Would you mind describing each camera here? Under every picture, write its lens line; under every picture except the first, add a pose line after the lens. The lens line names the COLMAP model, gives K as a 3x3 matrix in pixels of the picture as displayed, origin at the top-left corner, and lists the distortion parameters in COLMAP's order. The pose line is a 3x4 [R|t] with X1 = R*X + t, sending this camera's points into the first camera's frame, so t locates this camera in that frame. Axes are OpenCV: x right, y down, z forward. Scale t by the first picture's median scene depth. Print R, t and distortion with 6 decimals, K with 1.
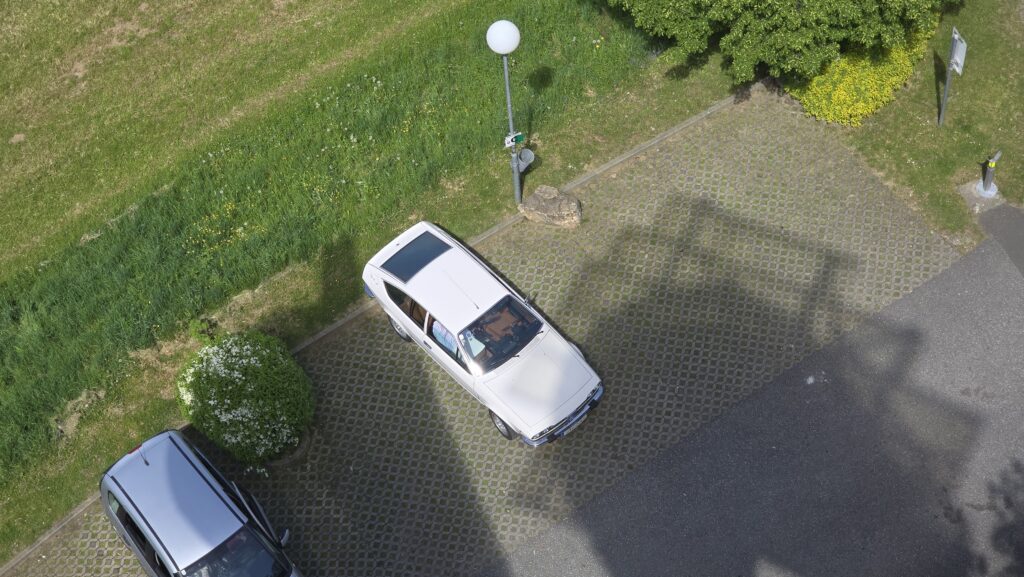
lens RADIAL K [[2084.9, 0, 512.1], [0, 2084.9, 288.9], [0, 0, 1]] dist [-0.014988, 0.000000]
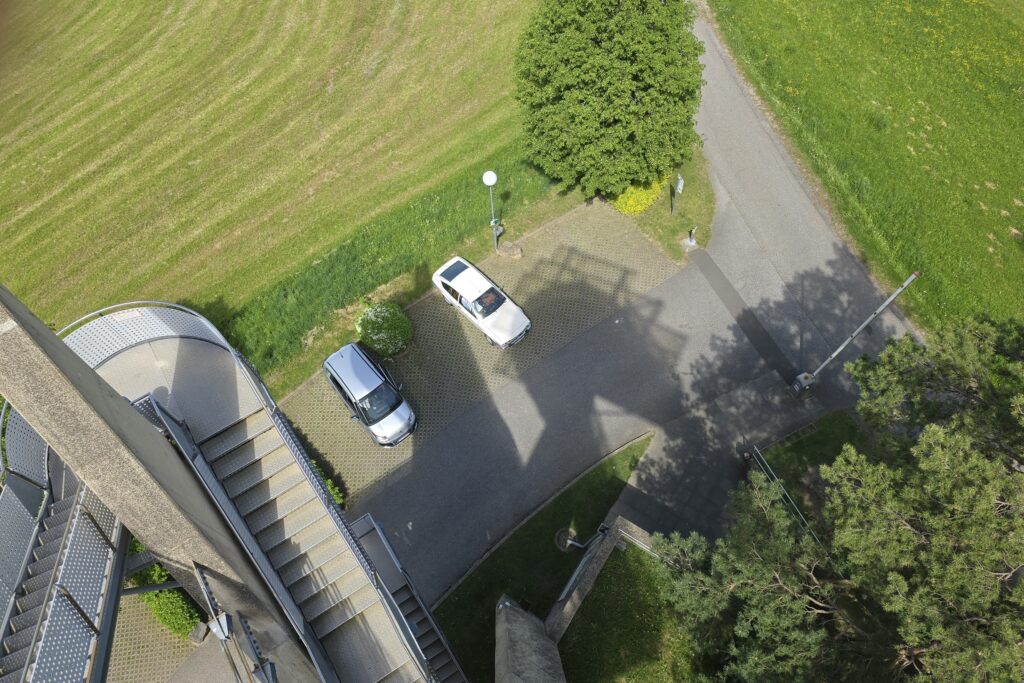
lens RADIAL K [[679.0, 0, 511.0], [0, 679.0, 341.4], [0, 0, 1]] dist [0.003678, 0.000296]
pose [[0.999682, -0.002995, 0.025047, 0.000052], [0.001115, 0.997204, 0.074719, 0.007644], [-0.025201, -0.074667, 0.996890, 0.211637]]
